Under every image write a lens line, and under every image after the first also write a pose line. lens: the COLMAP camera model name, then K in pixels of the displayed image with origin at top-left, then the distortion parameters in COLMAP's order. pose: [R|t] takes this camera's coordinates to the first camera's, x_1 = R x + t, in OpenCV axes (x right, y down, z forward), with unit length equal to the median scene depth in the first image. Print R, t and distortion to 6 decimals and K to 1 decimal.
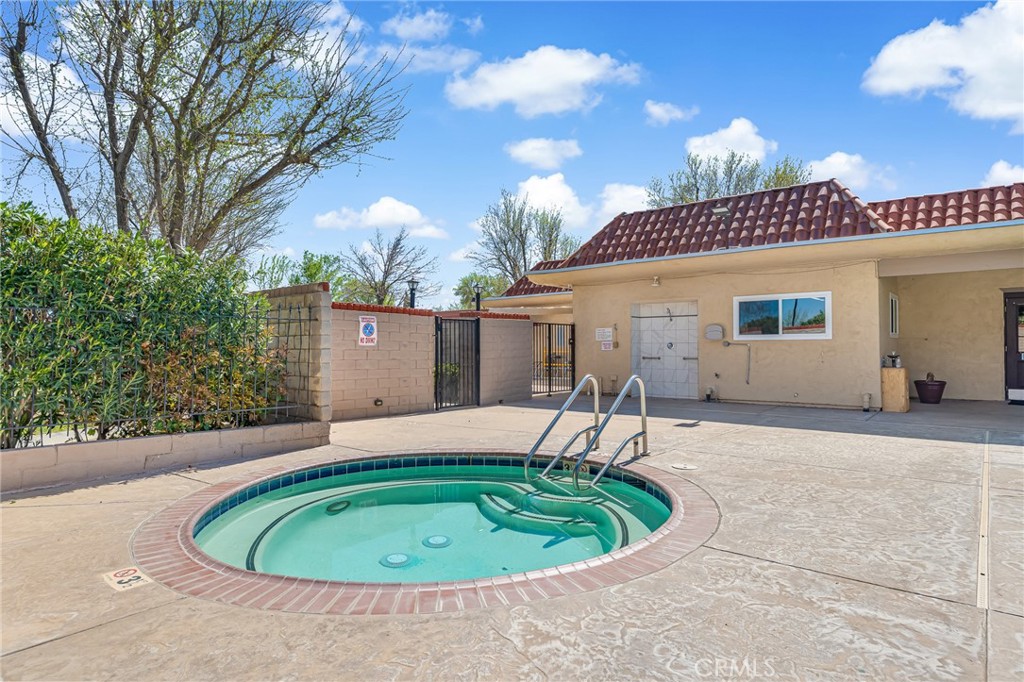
lens RADIAL K [[581.6, 0, 512.0], [0, 581.6, 341.0], [0, 0, 1]] dist [-0.005497, -0.000655]
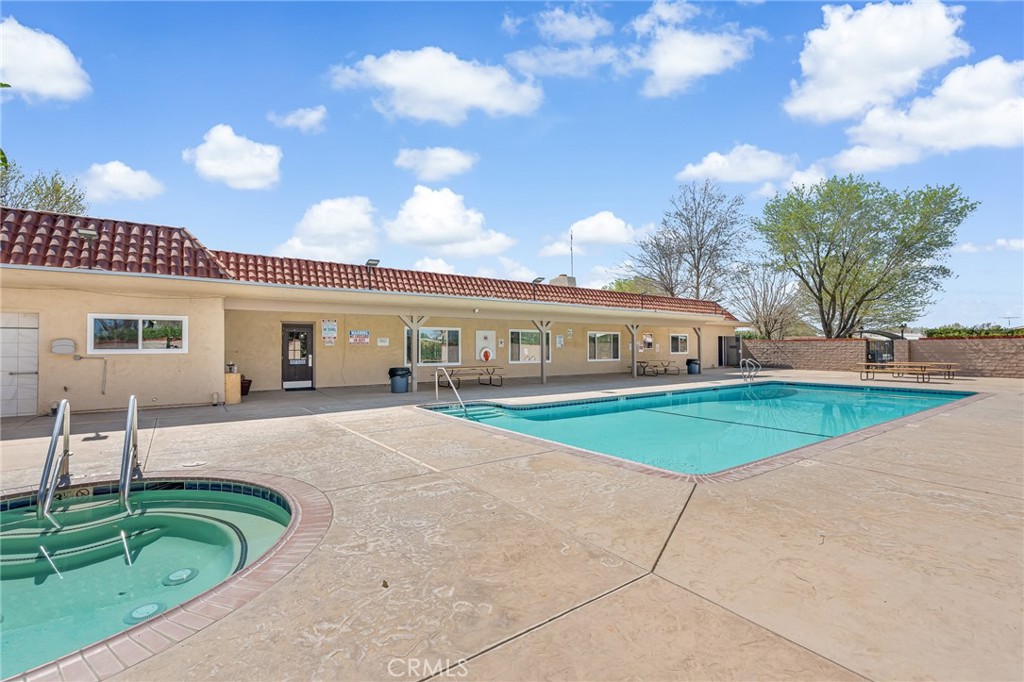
lens RADIAL K [[457.3, 0, 512.0], [0, 457.3, 341.0], [0, 0, 1]] dist [0.001241, 0.000322]
pose [[0.248222, 0.015012, 0.968587, -0.262507], [-0.008025, 0.999877, -0.013441, -0.022785], [-0.968670, -0.004436, 0.248312, 0.044929]]
